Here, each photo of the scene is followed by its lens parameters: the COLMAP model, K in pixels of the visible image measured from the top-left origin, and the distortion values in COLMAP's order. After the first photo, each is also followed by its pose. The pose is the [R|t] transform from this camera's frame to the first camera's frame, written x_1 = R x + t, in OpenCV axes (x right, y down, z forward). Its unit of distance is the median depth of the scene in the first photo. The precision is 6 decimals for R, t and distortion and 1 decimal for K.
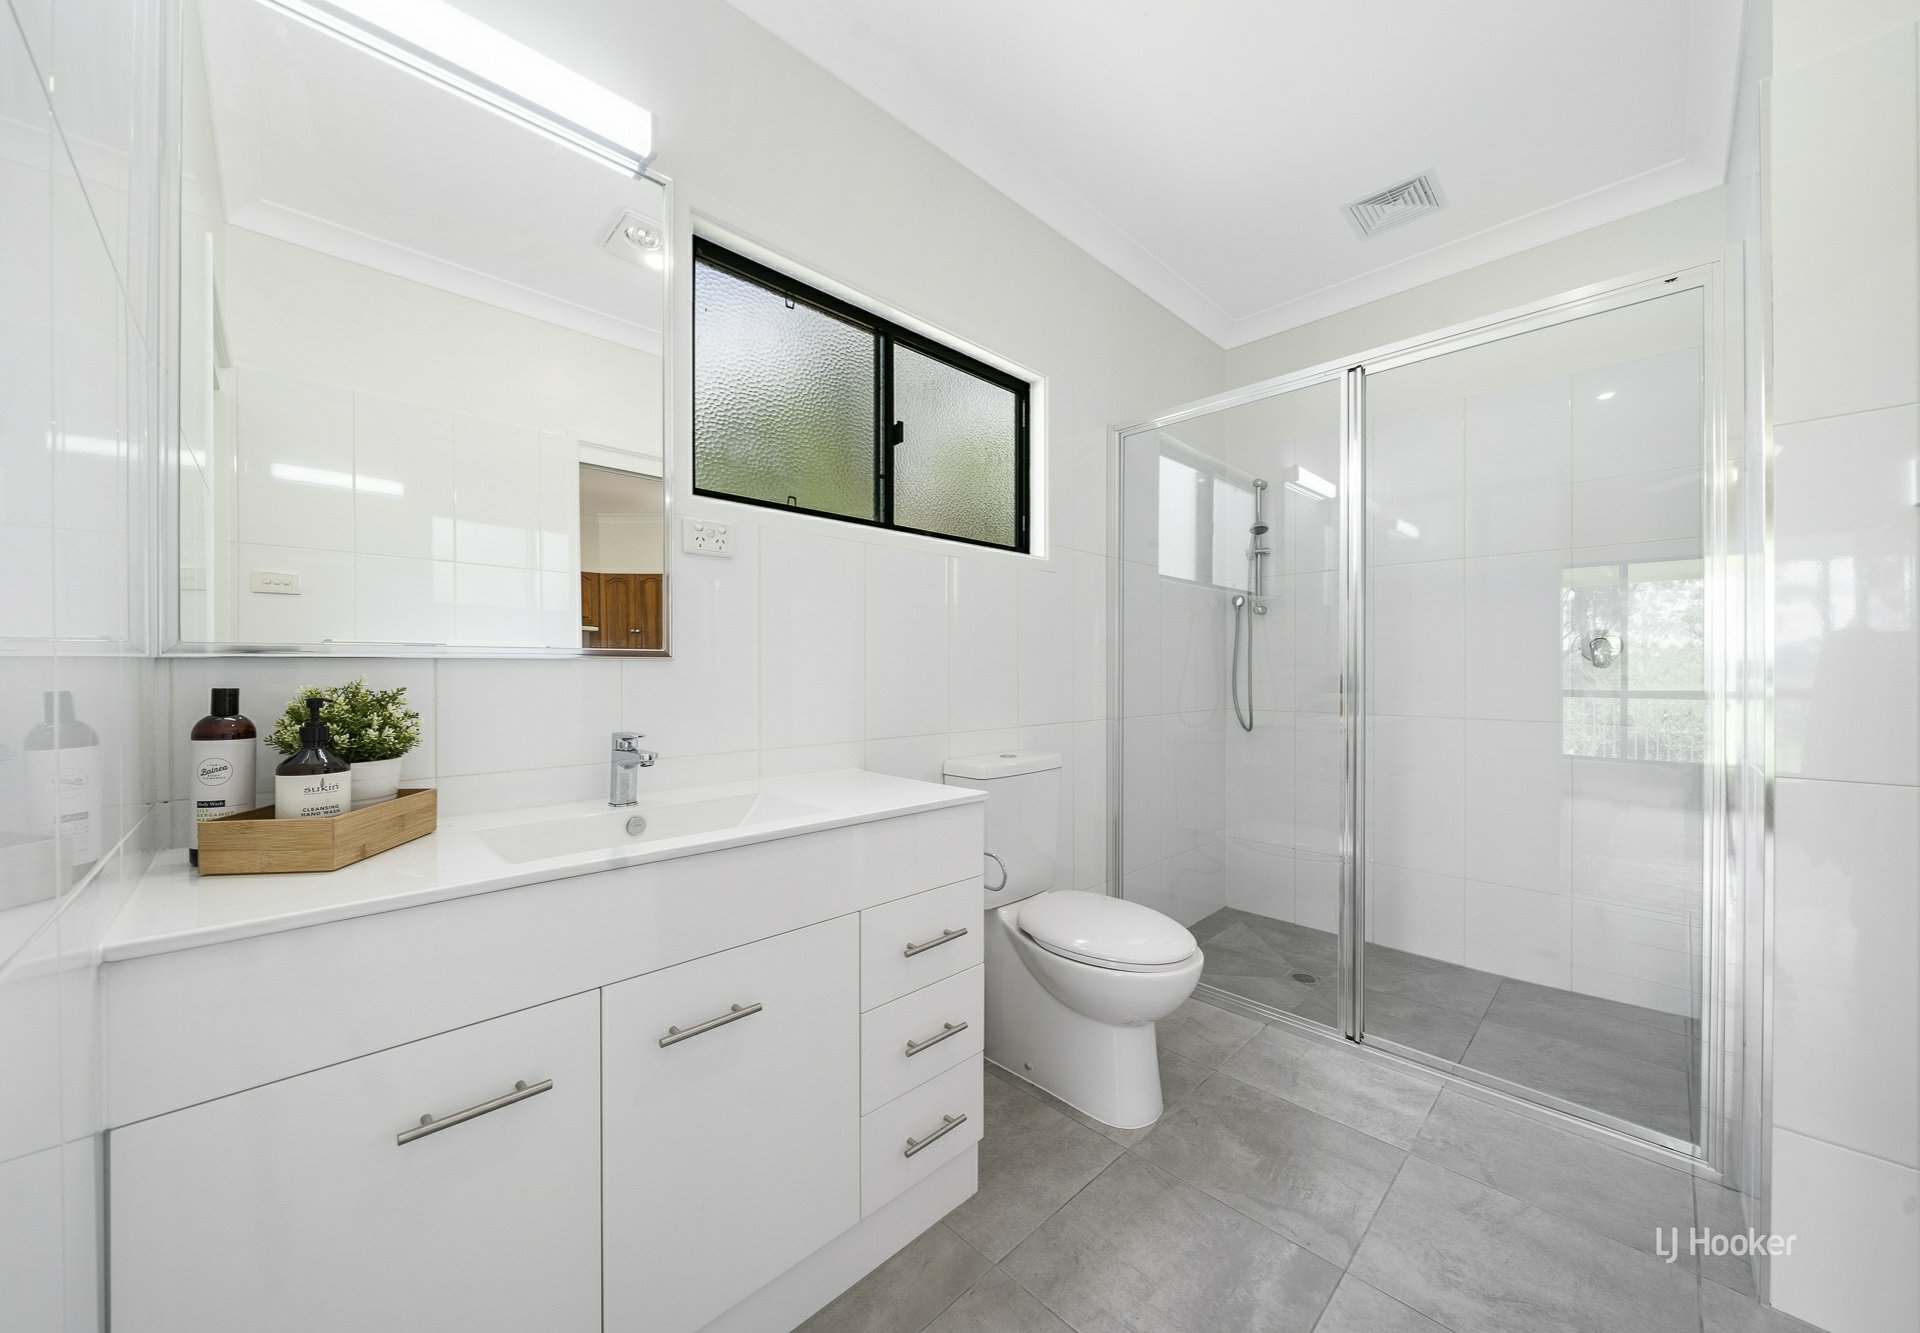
lens RADIAL K [[688.5, 0, 952.8], [0, 688.5, 669.4], [0, 0, 1]] dist [-0.012850, 0.001055]
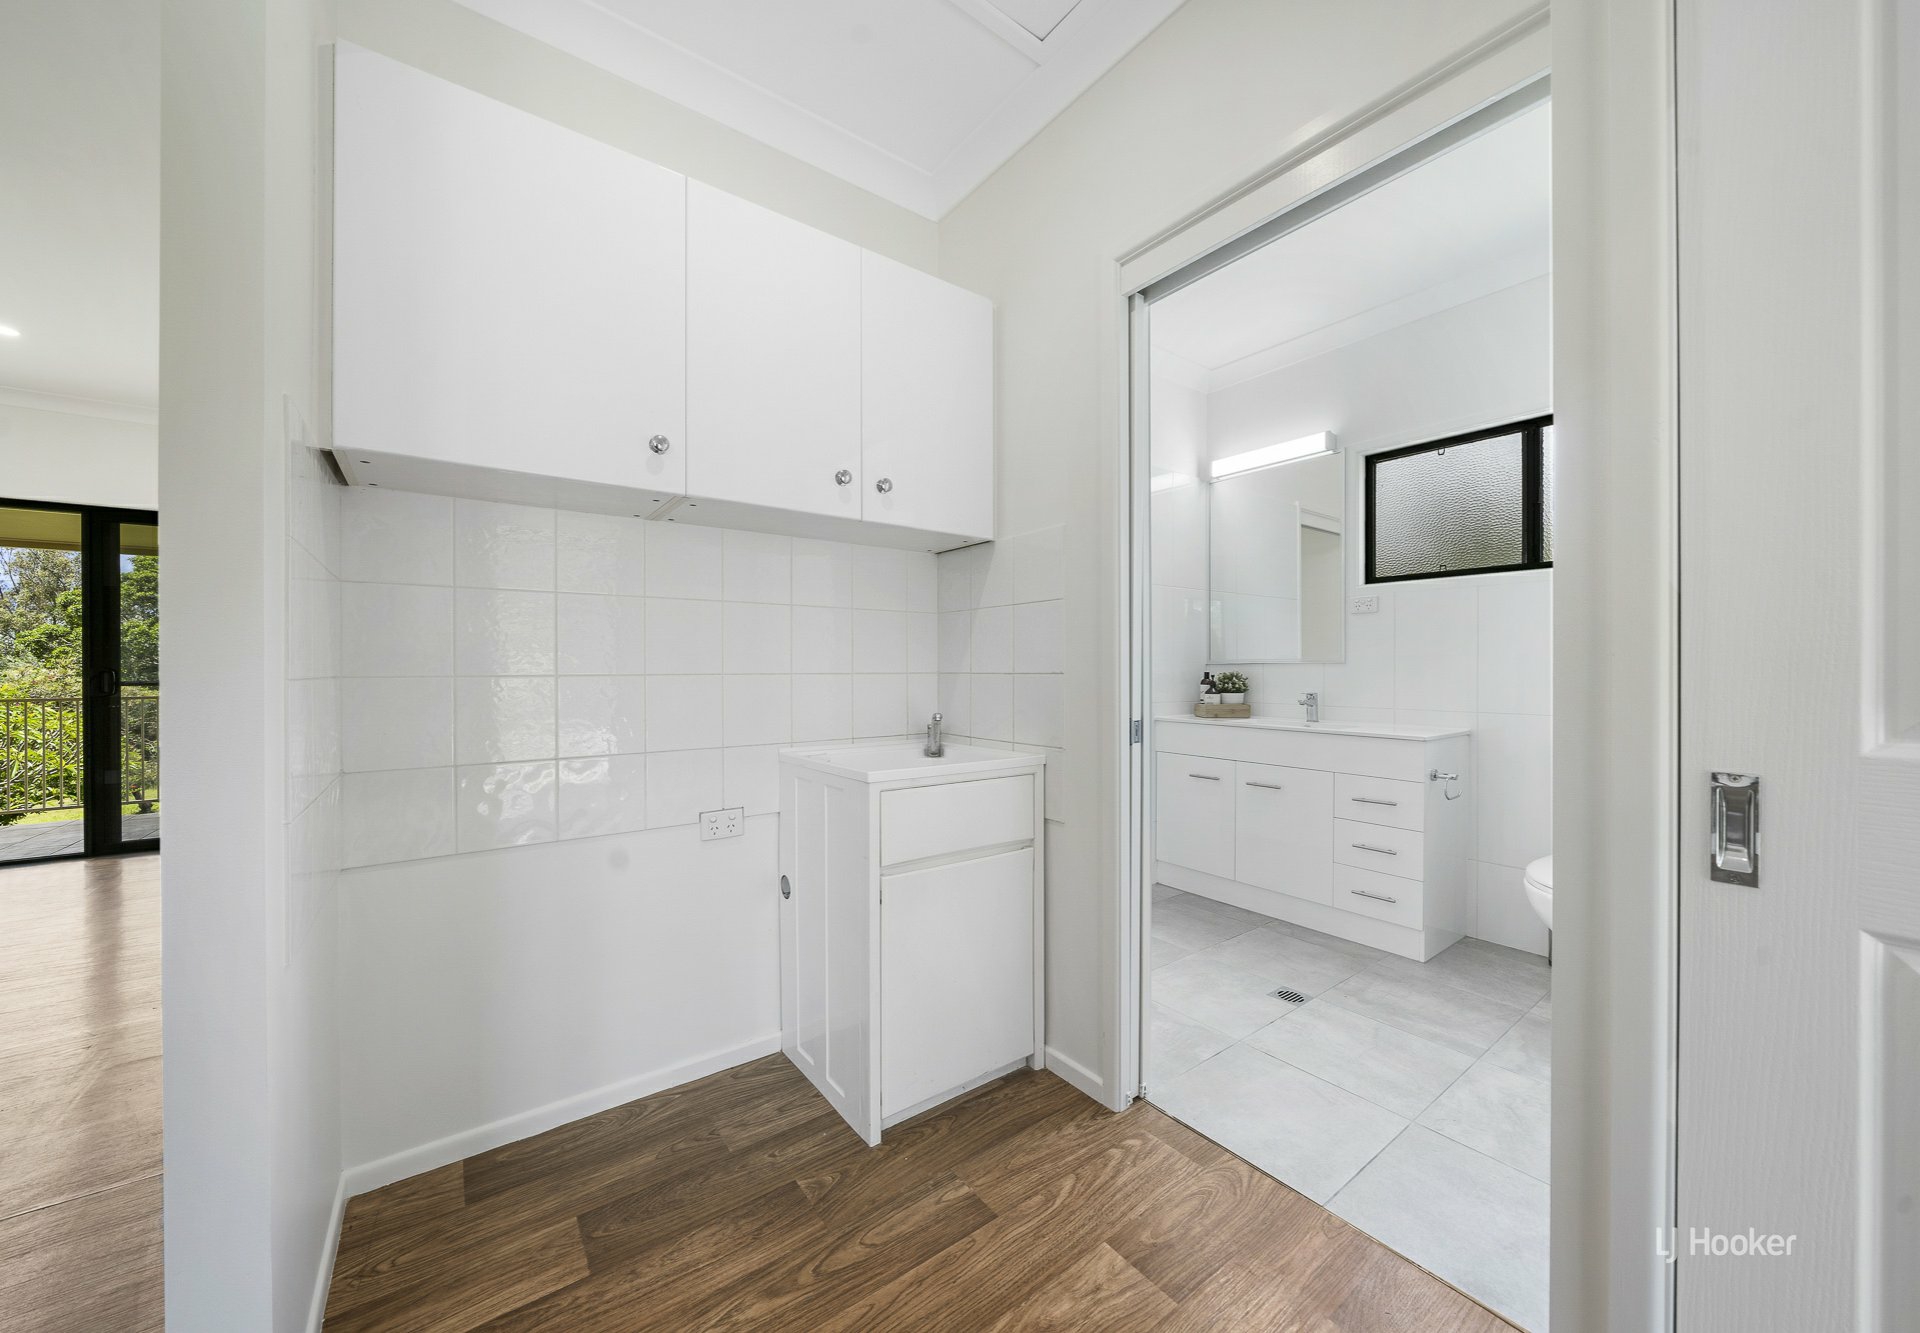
lens RADIAL K [[688.5, 0, 967.1], [0, 688.5, 672.3], [0, 0, 1]] dist [-0.012850, 0.001055]
pose [[-0.107743, -0.001743, -0.994177, 2.513154], [-0.007201, 0.999974, -0.000973, 0.036903], [0.994153, 0.007054, -0.107753, 0.023612]]
